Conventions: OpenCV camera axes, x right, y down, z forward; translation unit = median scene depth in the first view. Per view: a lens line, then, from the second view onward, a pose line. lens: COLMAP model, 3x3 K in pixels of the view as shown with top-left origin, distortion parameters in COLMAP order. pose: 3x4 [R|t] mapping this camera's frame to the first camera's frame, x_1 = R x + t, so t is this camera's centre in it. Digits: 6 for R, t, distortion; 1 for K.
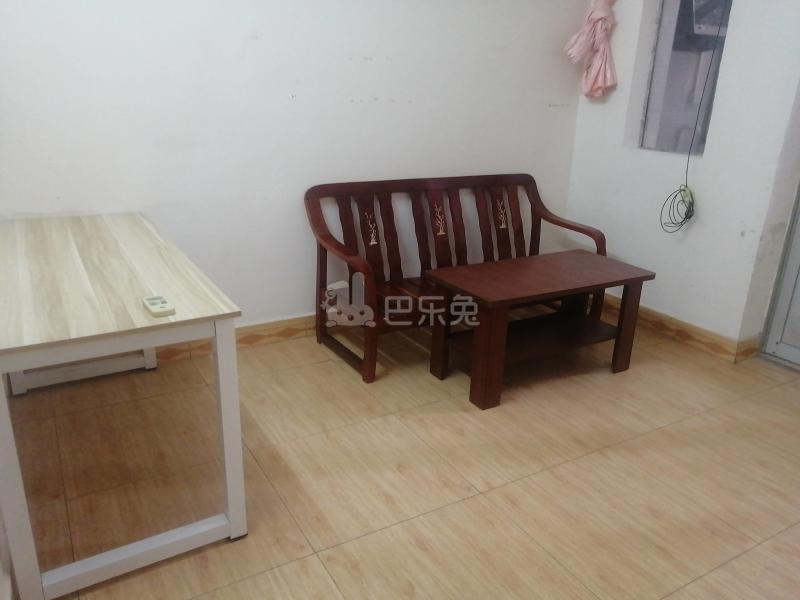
lens RADIAL K [[625.6, 0, 400.0], [0, 625.6, 300.0], [0, 0, 1]] dist [0.002064, 0.016062]
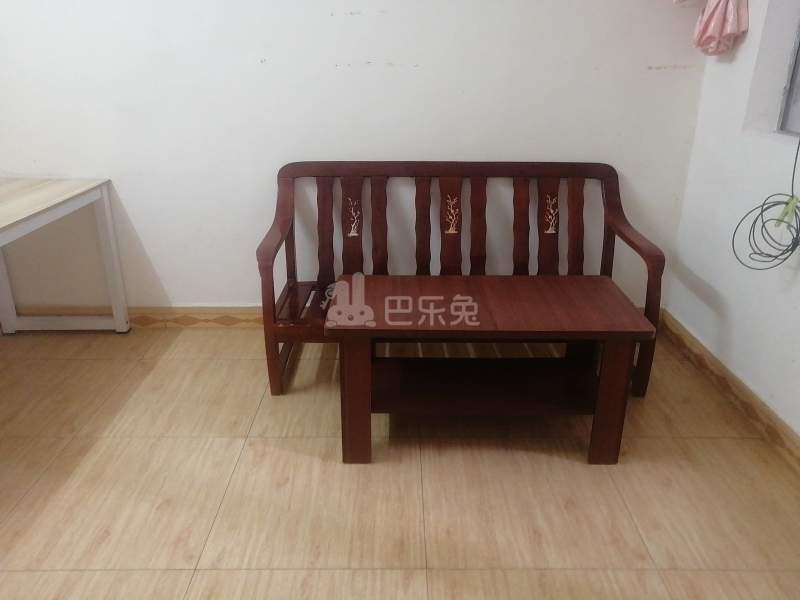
lens RADIAL K [[625.6, 0, 400.0], [0, 625.6, 300.0], [0, 0, 1]] dist [0.002064, 0.016062]
pose [[0.863104, 0.158822, -0.479402, 0.433424], [-0.142221, 0.987283, 0.071027, -0.072337], [0.484587, 0.006877, 0.874716, 0.288654]]
